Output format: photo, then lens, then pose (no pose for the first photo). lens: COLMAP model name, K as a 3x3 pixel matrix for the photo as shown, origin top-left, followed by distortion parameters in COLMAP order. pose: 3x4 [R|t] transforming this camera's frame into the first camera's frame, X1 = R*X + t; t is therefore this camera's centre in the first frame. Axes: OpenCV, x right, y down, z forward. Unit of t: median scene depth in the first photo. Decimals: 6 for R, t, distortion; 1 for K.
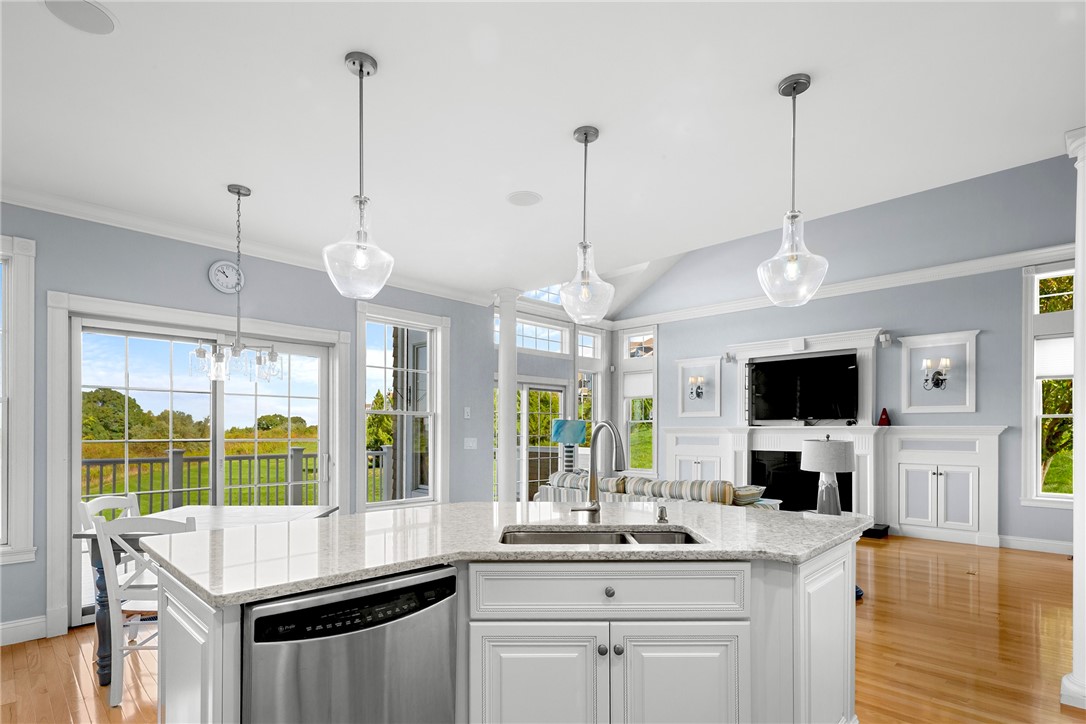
lens RADIAL K [[544.2, 0, 527.3], [0, 544.2, 431.4], [0, 0, 1]] dist [0.002682, -0.004185]
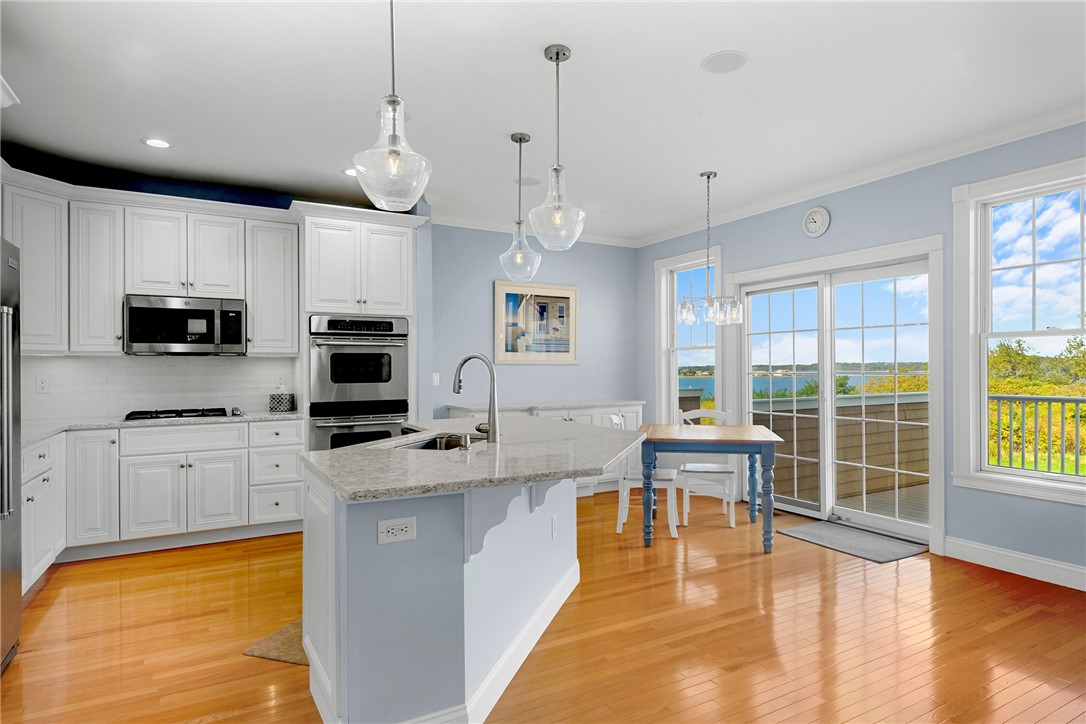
lens RADIAL K [[612.3, 0, 552.2], [0, 612.3, 365.2], [0, 0, 1]] dist [-0.001310, -0.001579]
pose [[-0.269038, -0.009184, -0.963086, 0.459439], [0.000935, 0.999952, -0.009796, 0.007078], [0.963129, -0.003536, -0.269017, 0.494050]]
